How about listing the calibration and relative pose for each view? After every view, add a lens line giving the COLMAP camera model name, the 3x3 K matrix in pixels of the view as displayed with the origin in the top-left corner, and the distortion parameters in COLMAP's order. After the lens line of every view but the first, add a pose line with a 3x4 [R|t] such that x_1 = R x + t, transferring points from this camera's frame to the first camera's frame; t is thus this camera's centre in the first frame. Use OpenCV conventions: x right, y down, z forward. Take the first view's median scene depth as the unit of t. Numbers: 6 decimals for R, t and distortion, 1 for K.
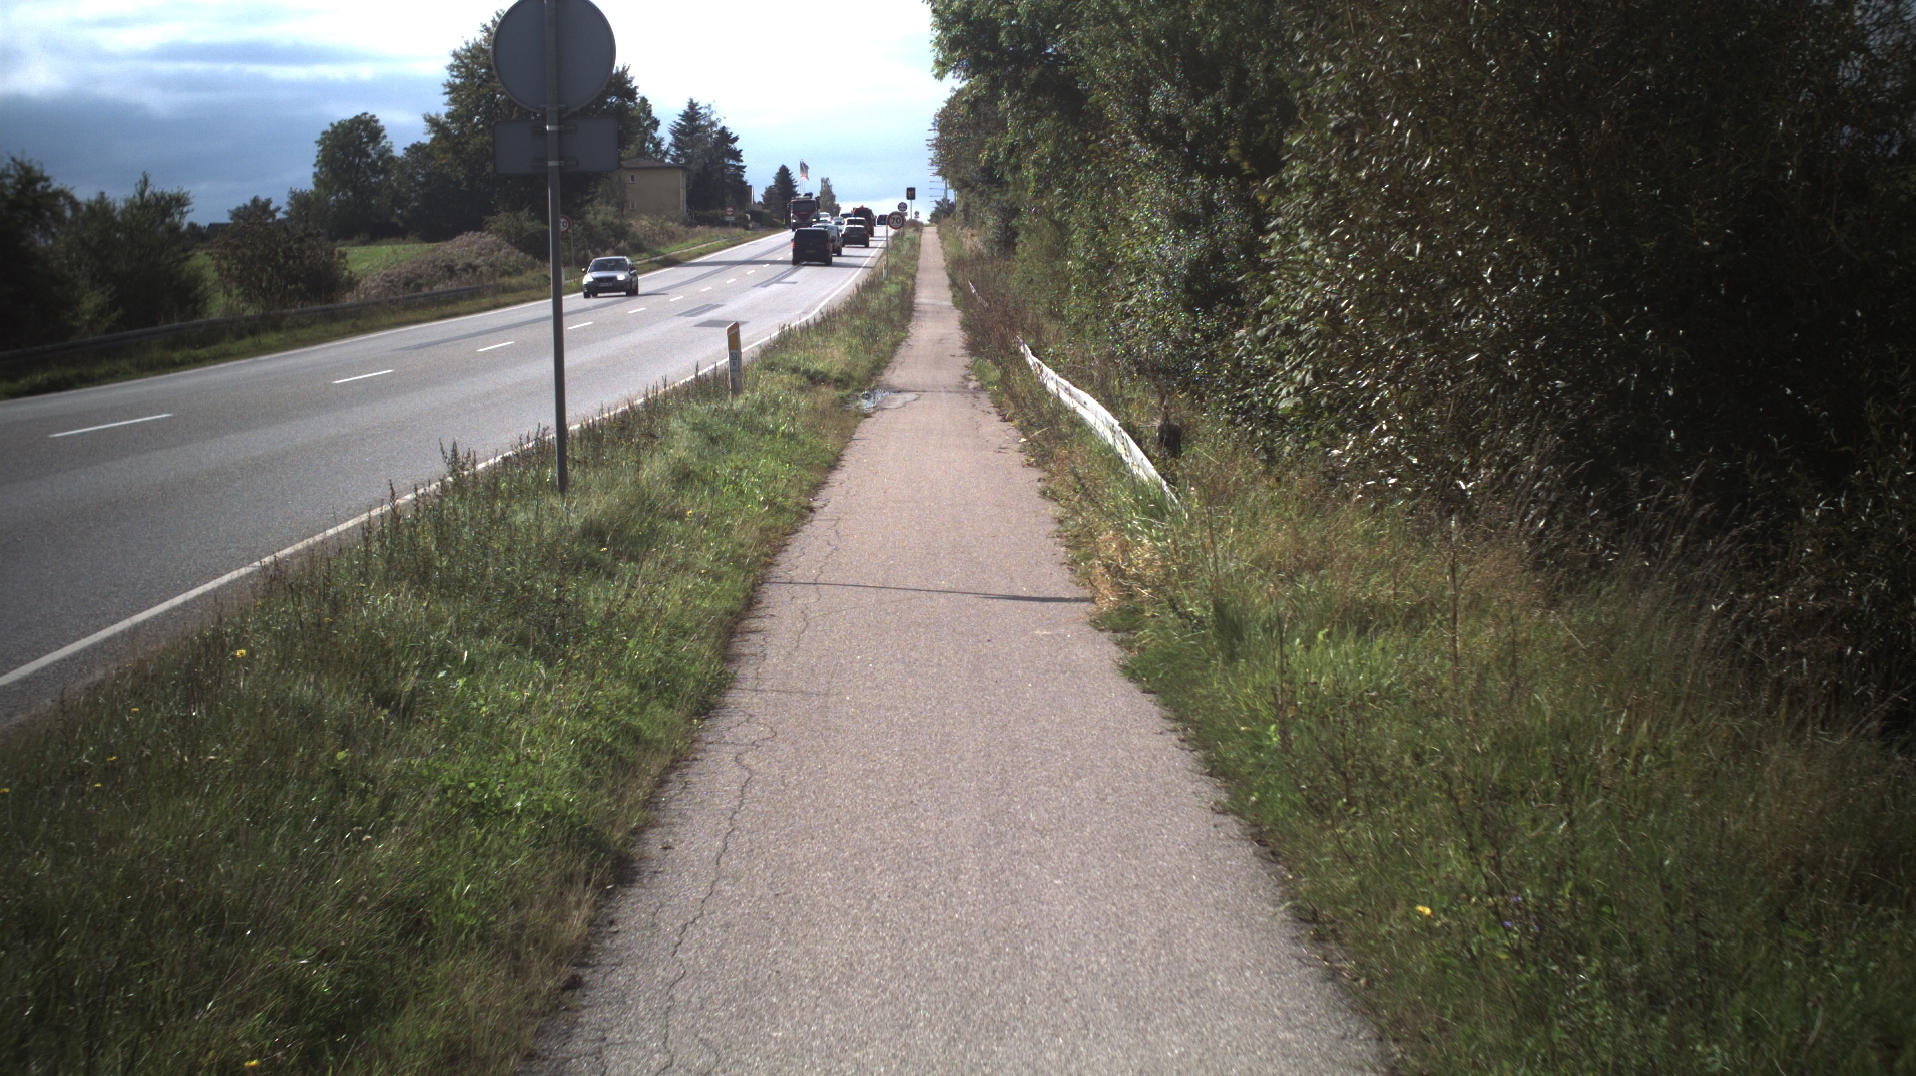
lens RADIAL K [[3476.1, 0, 958.0], [0, 3476.1, 538.0], [0, 0, 1]] dist [-0.259671, 0.076462]
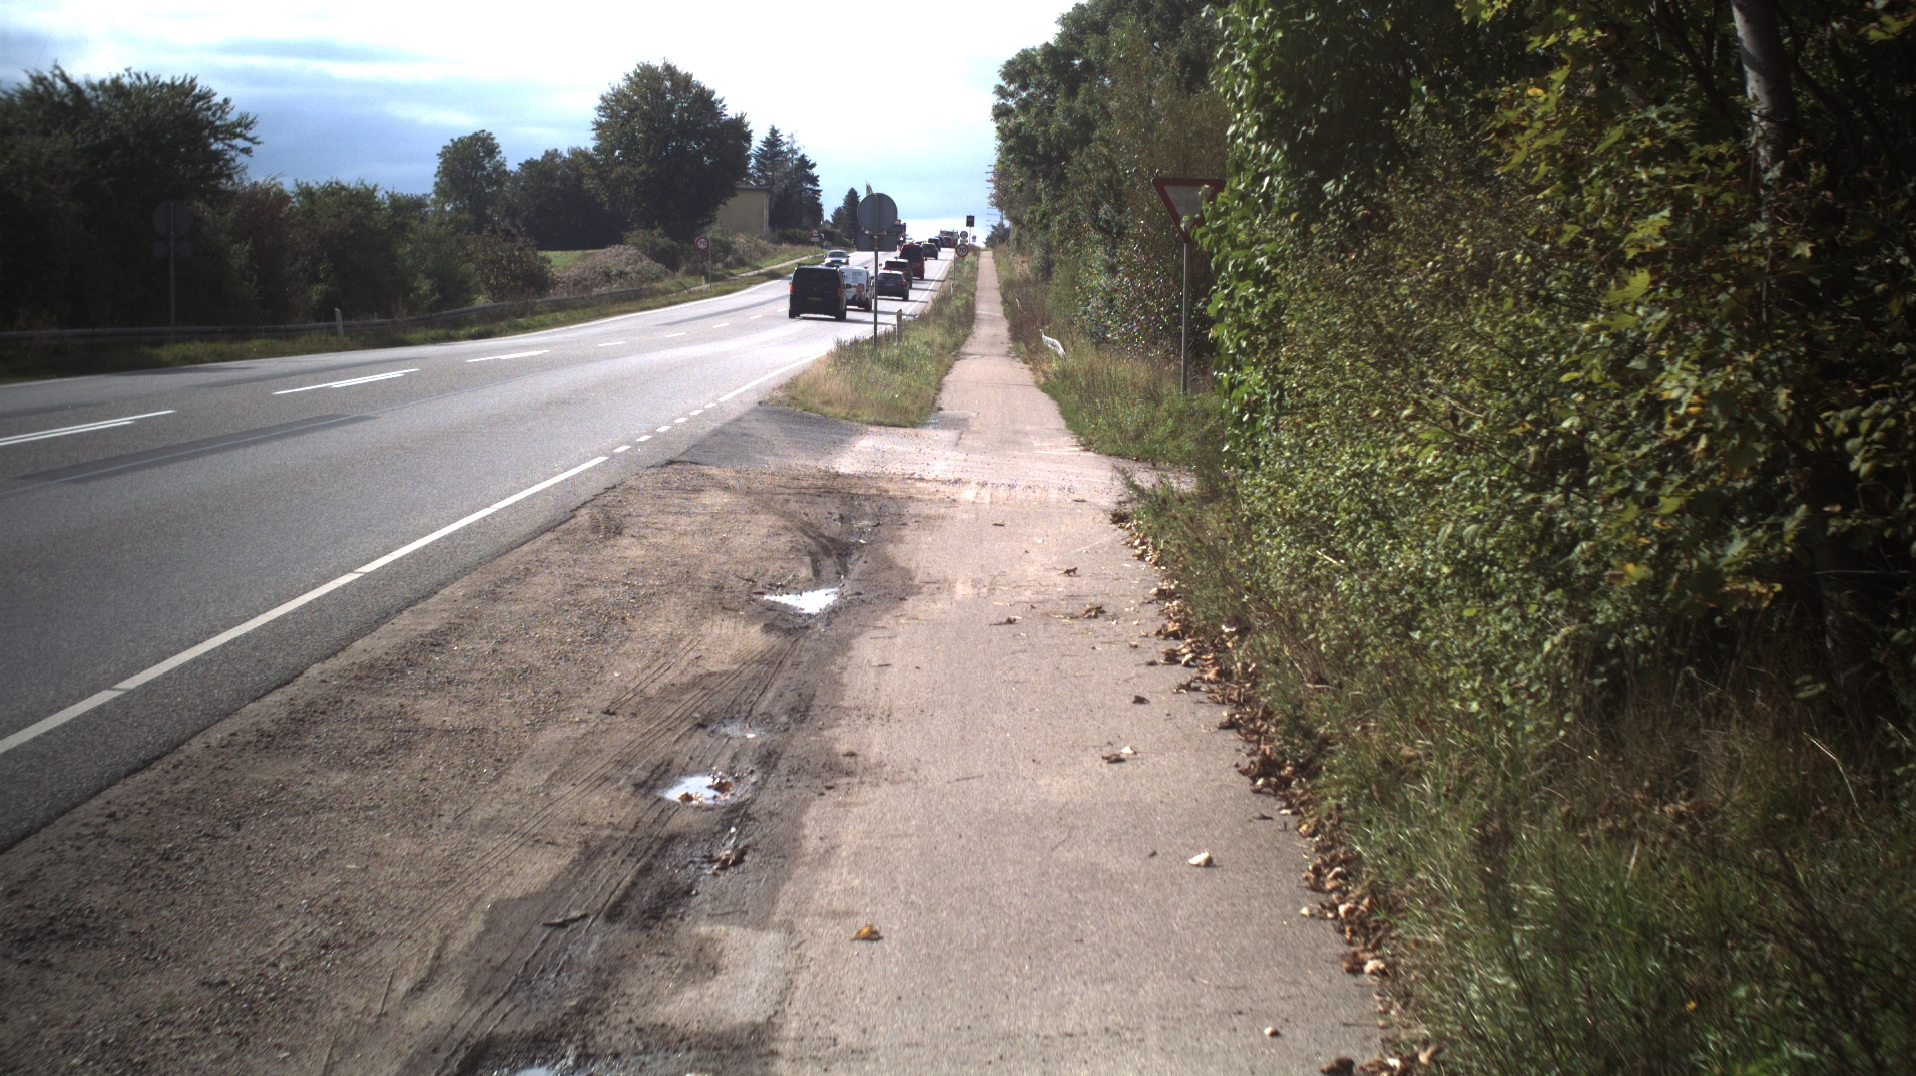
lens RADIAL K [[3476.1, 0, 958.0], [0, 3476.1, 538.0], [0, 0, 1]] dist [-0.259671, 0.076462]
pose [[0.999226, 0.037262, -0.012633, 0.001109], [-0.037336, 0.999287, -0.005684, 0.027471], [0.012412, 0.006151, 0.999904, -0.348782]]
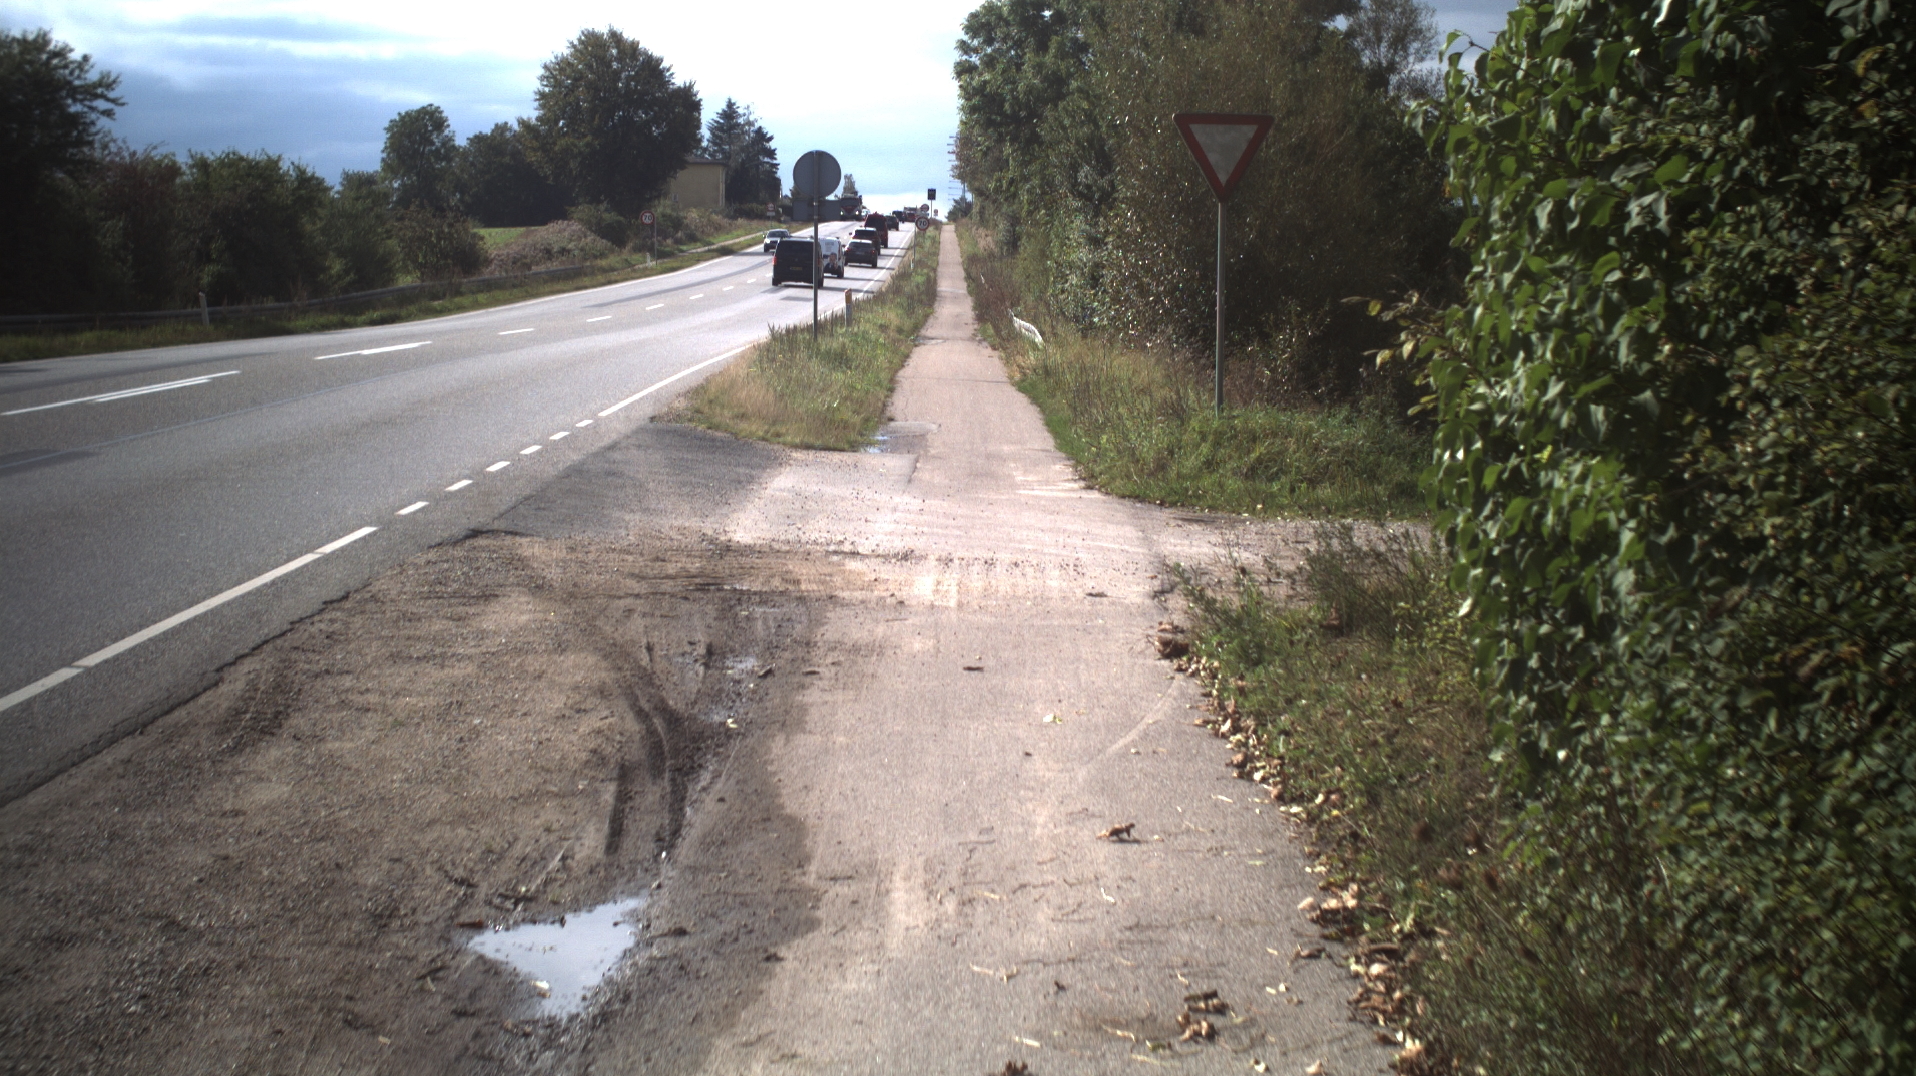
lens RADIAL K [[3476.1, 0, 958.0], [0, 3476.1, 538.0], [0, 0, 1]] dist [-0.259671, 0.076462]
pose [[0.999535, 0.030436, -0.002039, 0.000434], [-0.030433, 0.999536, 0.001190, 0.020513], [0.002074, -0.001128, 0.999997, -0.261327]]
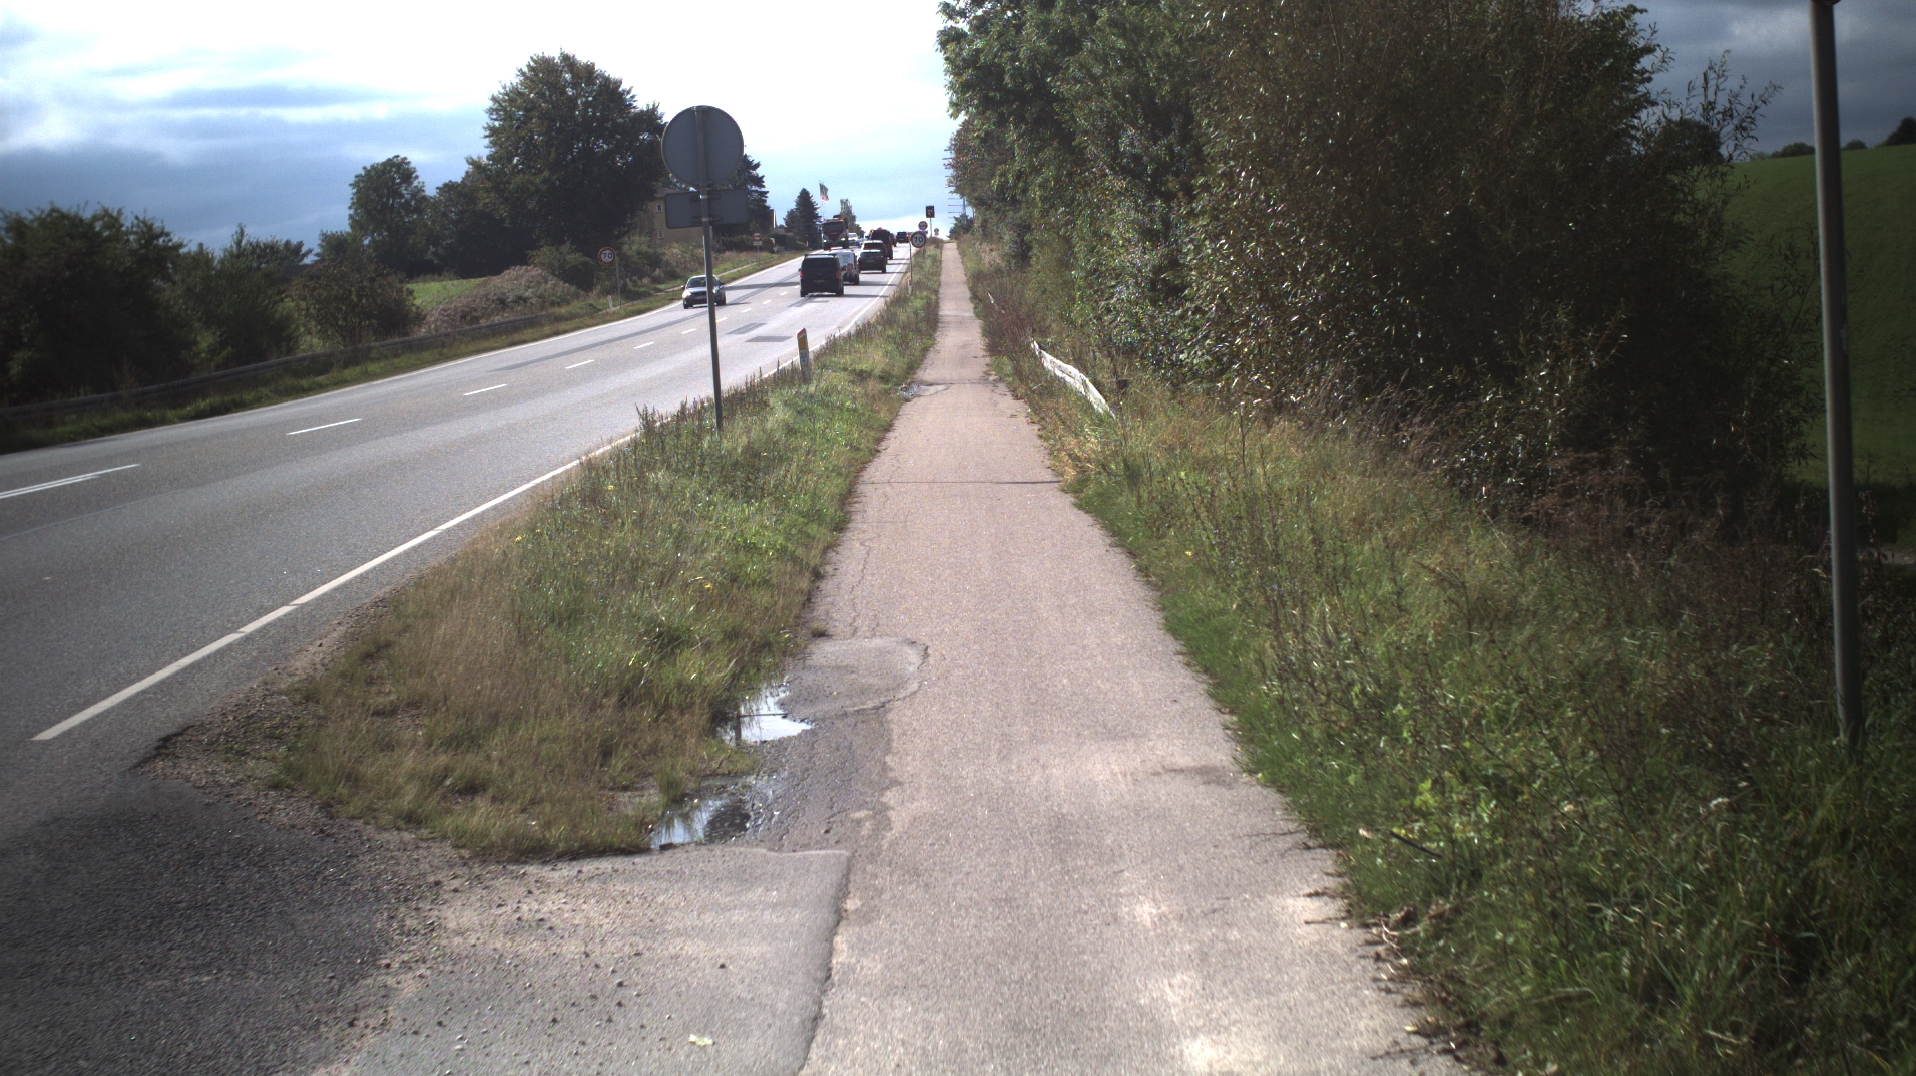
lens RADIAL K [[3476.1, 0, 958.0], [0, 3476.1, 538.0], [0, 0, 1]] dist [-0.259671, 0.076462]
pose [[0.999150, -0.040191, -0.009112, 0.000507], [0.040151, 0.999184, -0.004497, 0.007180], [0.009285, 0.004127, 0.999948, -0.087140]]
